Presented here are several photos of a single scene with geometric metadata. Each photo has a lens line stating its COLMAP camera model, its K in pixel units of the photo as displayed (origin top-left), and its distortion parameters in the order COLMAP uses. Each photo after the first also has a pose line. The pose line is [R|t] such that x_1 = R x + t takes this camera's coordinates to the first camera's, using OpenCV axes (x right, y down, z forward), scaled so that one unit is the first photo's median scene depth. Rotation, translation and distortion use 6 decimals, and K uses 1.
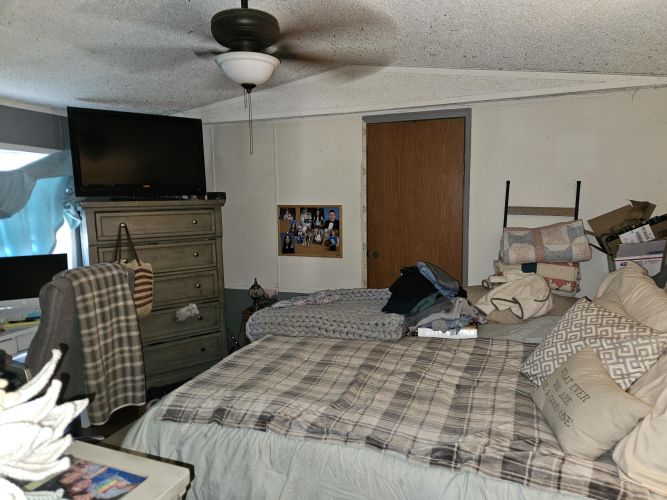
lens RADIAL K [[449.6, 0, 333.4], [0, 449.6, 252.2], [0, 0, 1]] dist [0.013637, 0.001177]
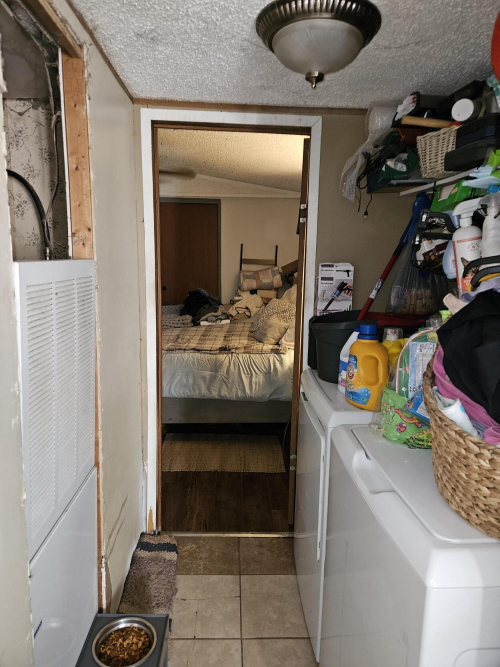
lens RADIAL K [[449.6, 0, 250.4], [0, 449.6, 332.2], [0, 0, 1]] dist [0.013637, 0.001177]
pose [[0.923130, -0.041082, 0.382287, -0.309658], [0.018659, 0.997891, 0.062180, 0.089202], [-0.384035, -0.050267, 0.921949, -0.752452]]
